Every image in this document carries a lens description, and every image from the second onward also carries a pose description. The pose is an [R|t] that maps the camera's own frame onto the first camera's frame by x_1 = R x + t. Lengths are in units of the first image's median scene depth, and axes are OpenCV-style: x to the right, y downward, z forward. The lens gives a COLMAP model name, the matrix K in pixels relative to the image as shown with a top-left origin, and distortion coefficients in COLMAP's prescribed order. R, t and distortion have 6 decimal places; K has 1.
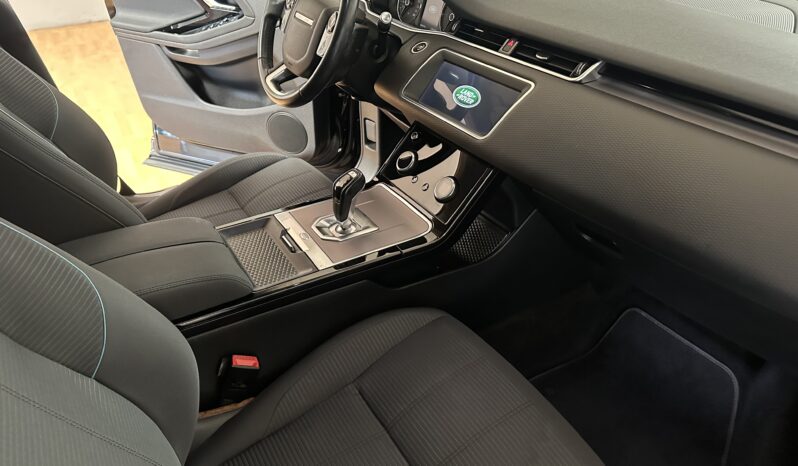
lens RADIAL K [[548.8, 0, 405.0], [0, 548.8, 228.0], [0, 0, 1]] dist [0.074586, -0.061178]
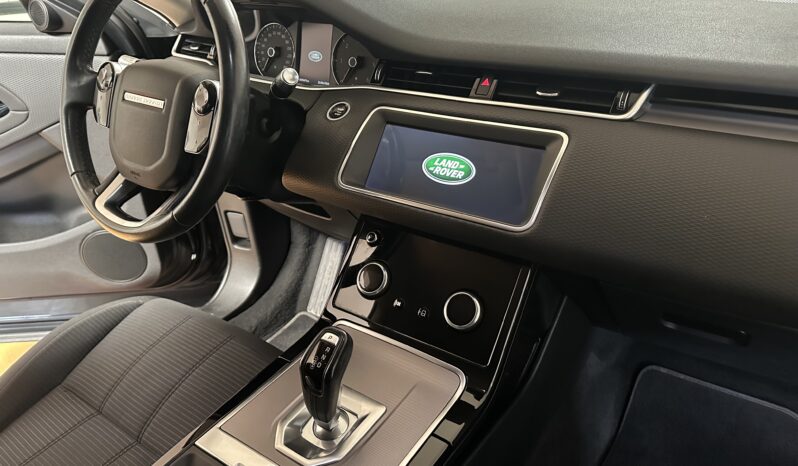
lens RADIAL K [[557.3, 0, 399.0], [0, 557.3, 233.0], [0, 0, 1]] dist [0.069424, -0.093937]
pose [[0.917491, -0.250292, 0.309135, -0.156438], [0.268427, 0.963153, -0.016854, -0.149627], [-0.293526, 0.098444, 0.950869, 0.336645]]
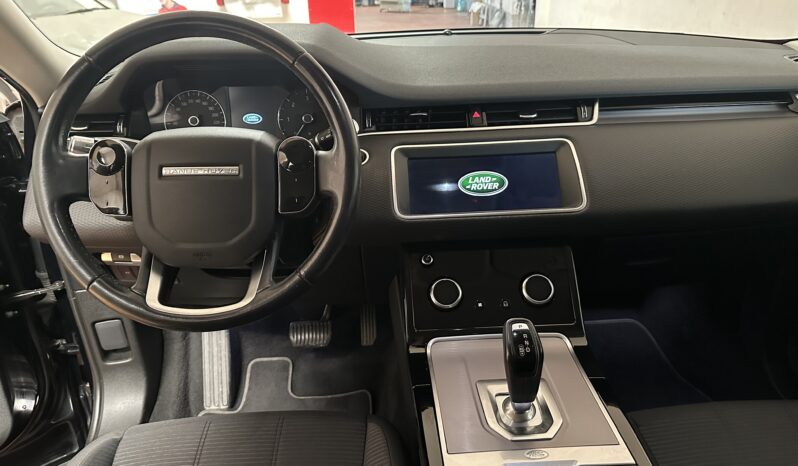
lens RADIAL K [[557.3, 0, 399.0], [0, 557.3, 233.0], [0, 0, 1]] dist [0.069424, -0.093937]
pose [[0.490496, -0.379493, 0.784473, -0.562188], [0.492992, 0.863140, 0.109303, -0.293007], [-0.718590, 0.333126, 0.610455, 0.544599]]
